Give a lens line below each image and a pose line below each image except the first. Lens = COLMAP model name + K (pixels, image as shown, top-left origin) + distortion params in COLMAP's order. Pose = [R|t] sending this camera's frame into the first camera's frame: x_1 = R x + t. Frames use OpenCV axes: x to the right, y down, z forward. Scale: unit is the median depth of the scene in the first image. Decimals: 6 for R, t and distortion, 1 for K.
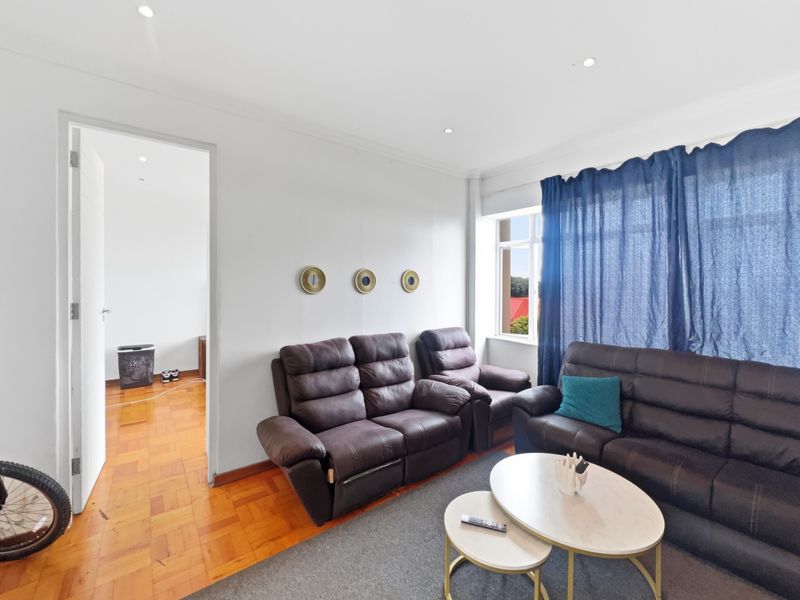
lens RADIAL K [[338.9, 0, 397.3], [0, 338.9, 283.3], [0, 0, 1]] dist [0.000356, 0.000256]
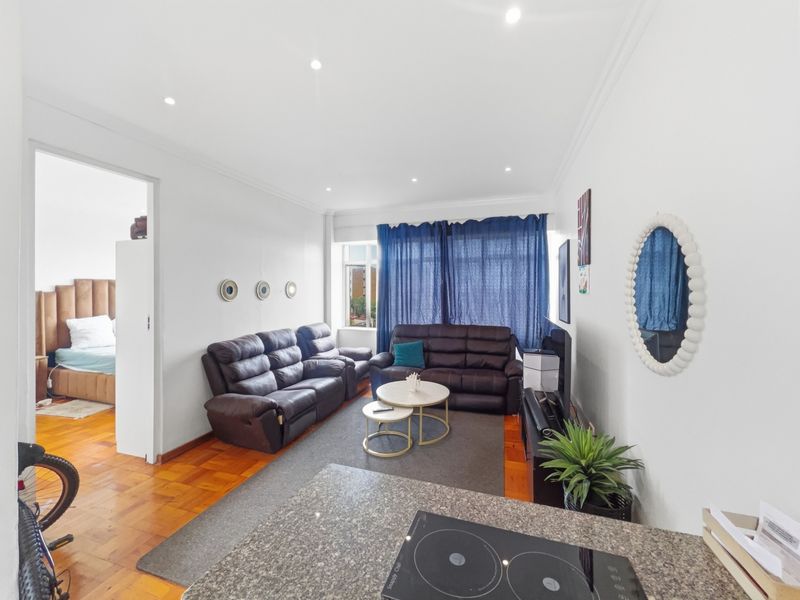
lens RADIAL K [[328.0, 0, 399.0], [0, 328.0, 289.0], [0, 0, 1]] dist [-0.002002, -0.000204]
pose [[0.822888, -0.011783, 0.568081, -0.436074], [0.011846, 0.999923, 0.003581, -0.011363], [-0.568080, 0.003783, 0.822965, -0.380264]]
